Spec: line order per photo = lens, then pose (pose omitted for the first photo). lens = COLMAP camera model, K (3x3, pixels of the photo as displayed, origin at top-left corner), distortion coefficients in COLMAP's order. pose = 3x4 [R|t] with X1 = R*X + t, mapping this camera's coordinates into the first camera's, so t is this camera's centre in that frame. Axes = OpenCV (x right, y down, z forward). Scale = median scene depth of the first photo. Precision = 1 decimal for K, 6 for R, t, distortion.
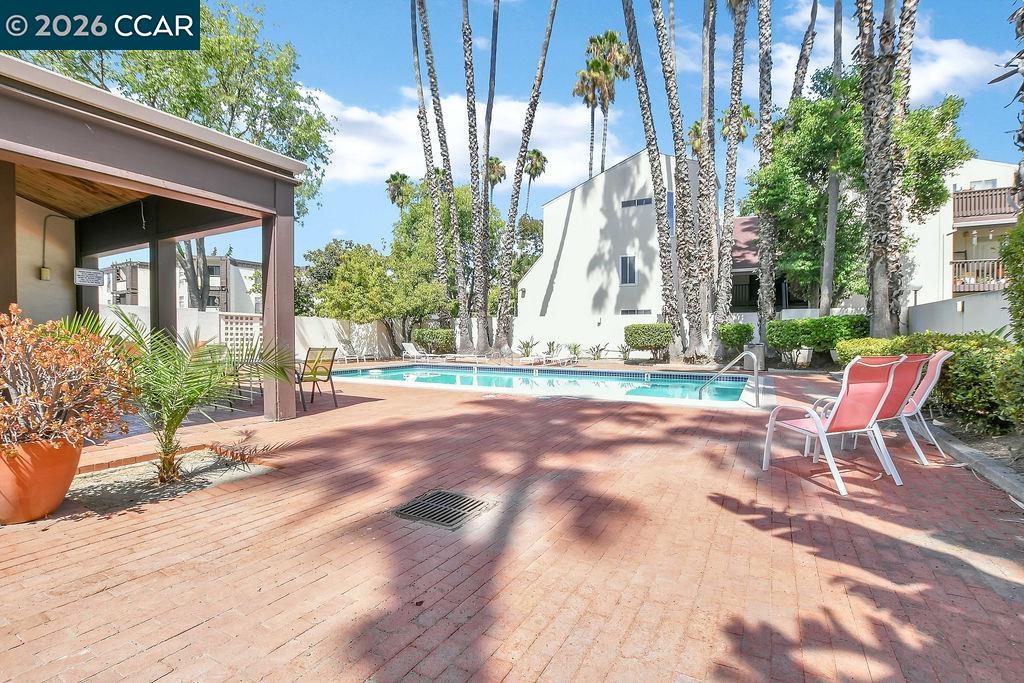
lens RADIAL K [[457.0, 0, 509.0], [0, 457.0, 348.0], [0, 0, 1]] dist [-0.020716, 0.000646]
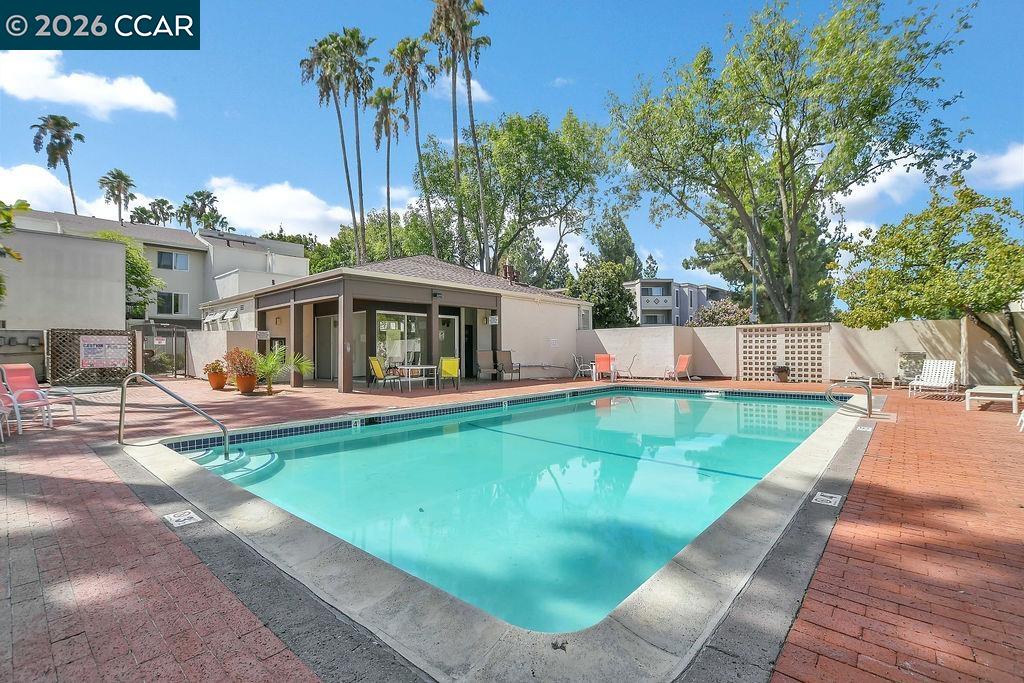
lens RADIAL K [[457.0, 0, 509.0], [0, 457.0, 348.0], [0, 0, 1]] dist [-0.020716, 0.000646]
pose [[-0.208582, -0.007324, -0.977978, 0.415974], [-0.017616, 0.999838, -0.003730, -0.014746], [0.977846, 0.016450, -0.208677, 0.637020]]
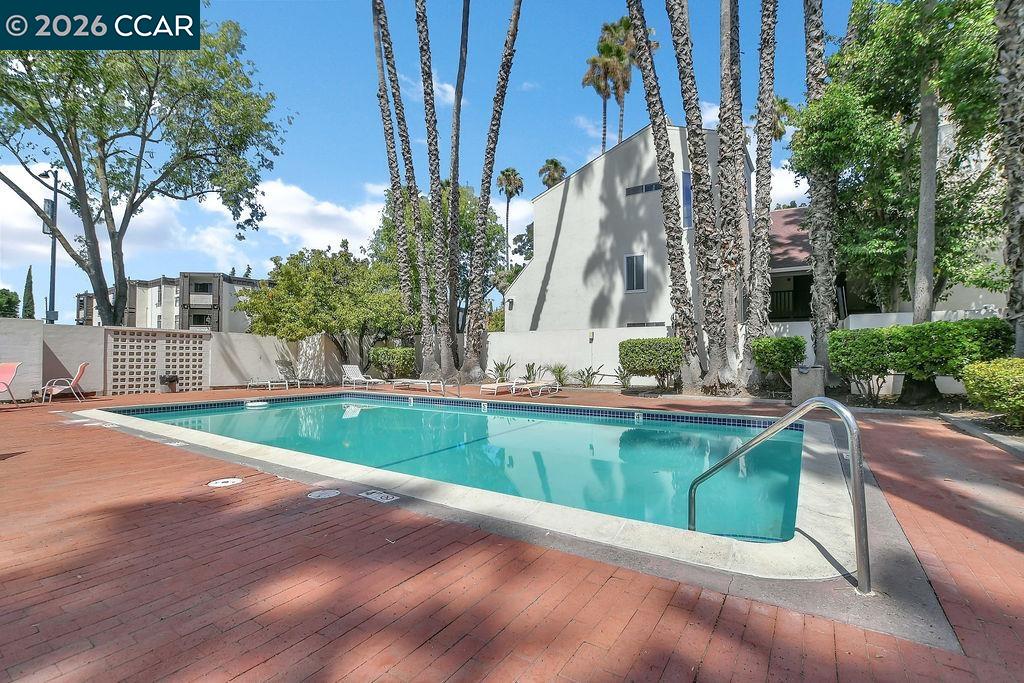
lens RADIAL K [[457.0, 0, 509.0], [0, 457.0, 348.0], [0, 0, 1]] dist [-0.020716, 0.000646]
pose [[0.997093, -0.002904, -0.076145, 0.119589], [-0.000571, 0.998961, -0.045568, -0.004472], [0.076198, 0.045479, 0.996055, 0.235263]]
